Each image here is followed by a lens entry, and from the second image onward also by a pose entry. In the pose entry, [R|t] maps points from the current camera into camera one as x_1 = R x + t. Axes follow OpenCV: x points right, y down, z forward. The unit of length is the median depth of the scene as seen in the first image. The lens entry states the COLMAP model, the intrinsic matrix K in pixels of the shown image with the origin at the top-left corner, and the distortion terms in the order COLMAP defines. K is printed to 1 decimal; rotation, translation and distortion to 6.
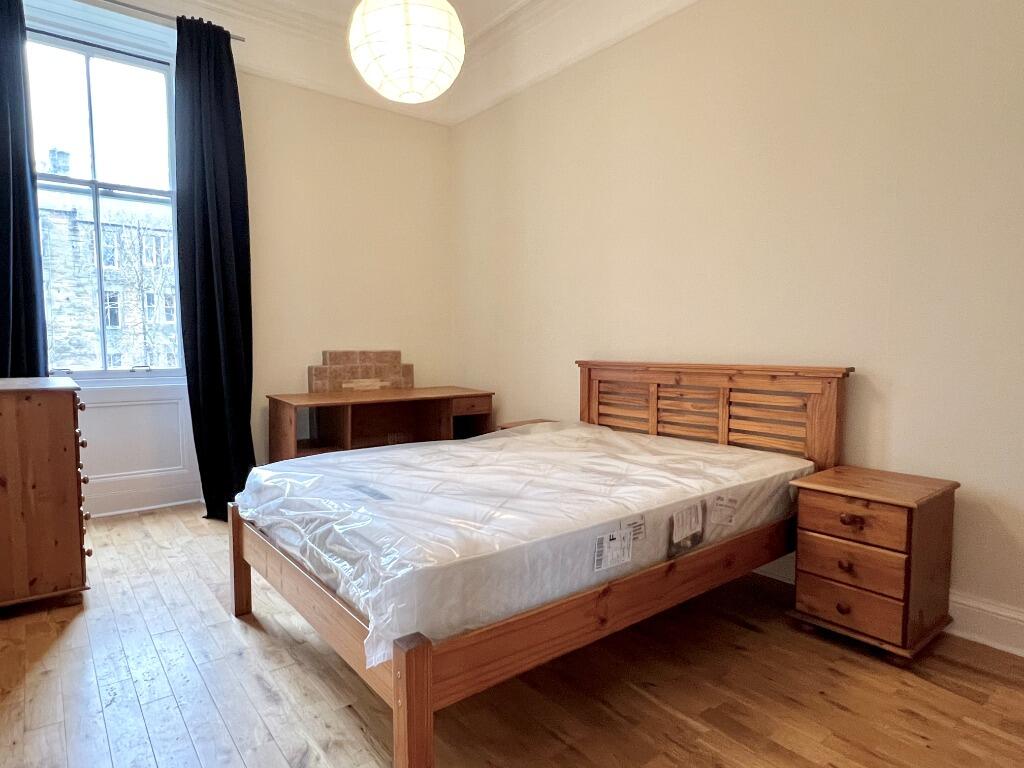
lens RADIAL K [[614.5, 0, 512.8], [0, 614.5, 384.8], [0, 0, 1]] dist [-0.000291, -0.001392]
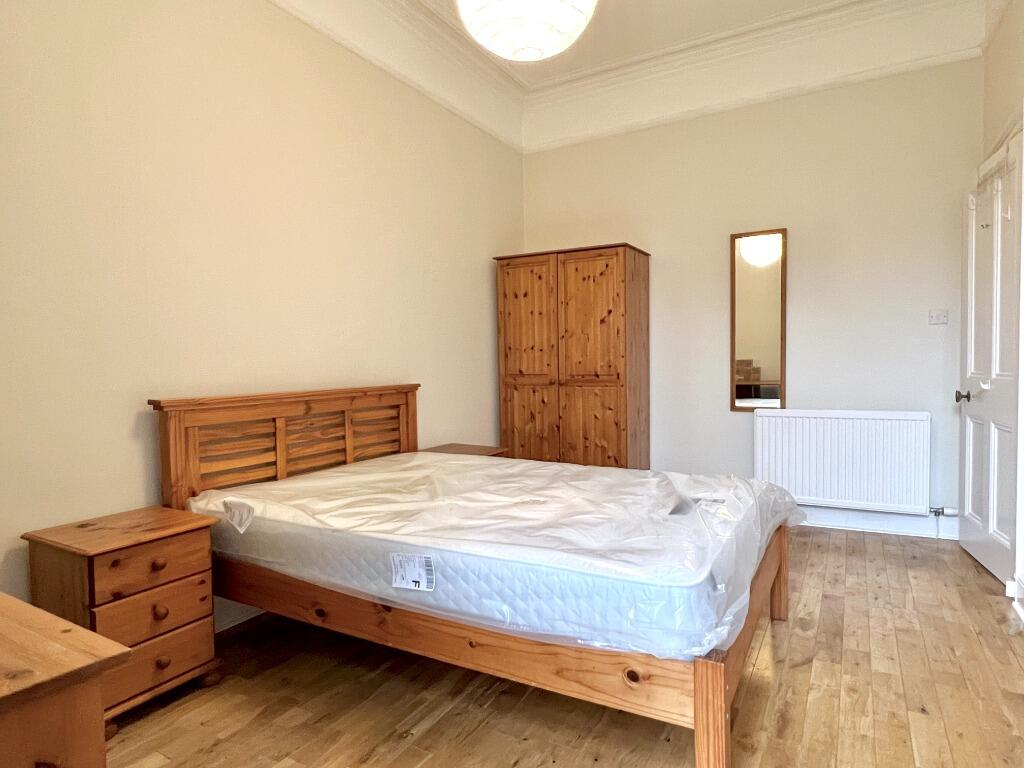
lens RADIAL K [[614.5, 0, 511.3], [0, 614.5, 384.2], [0, 0, 1]] dist [-0.000291, -0.001392]
pose [[-0.400031, -0.021625, 0.916246, -0.715607], [0.077649, 0.995327, 0.057393, -0.075853], [-0.913206, 0.094104, -0.396483, 1.110164]]
